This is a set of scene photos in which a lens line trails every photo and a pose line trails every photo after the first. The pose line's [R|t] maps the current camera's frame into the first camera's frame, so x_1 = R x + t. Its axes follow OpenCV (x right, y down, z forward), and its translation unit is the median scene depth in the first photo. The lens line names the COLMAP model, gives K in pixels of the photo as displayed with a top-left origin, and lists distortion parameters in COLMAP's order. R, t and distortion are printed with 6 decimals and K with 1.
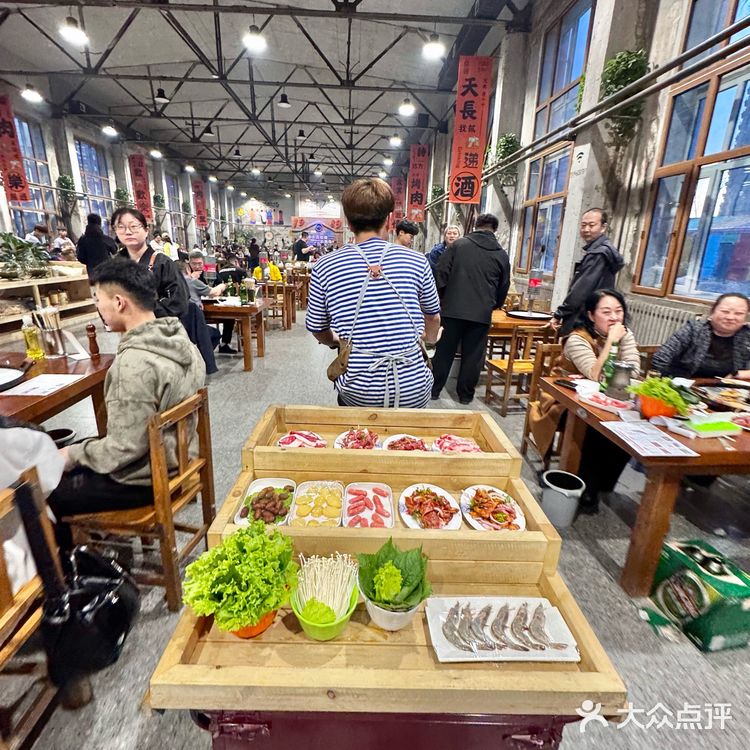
lens RADIAL K [[424.5, 0, 373.4], [0, 424.5, 375.2], [0, 0, 1]] dist [0.000932, -0.000207]
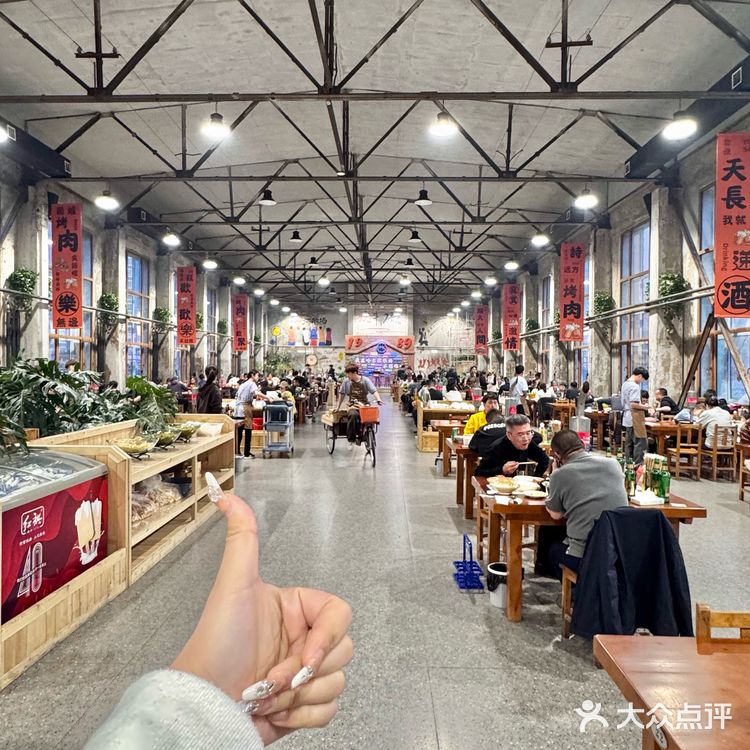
lens RADIAL K [[591.0, 0, 373.7], [0, 591.0, 373.6], [0, 0, 1]] dist [0.003986, 0.002279]
pose [[0.998109, -0.018101, -0.058748, -0.183131], [0.000781, 0.959322, -0.282314, -0.028710], [0.061468, 0.281734, 0.957522, 0.044130]]
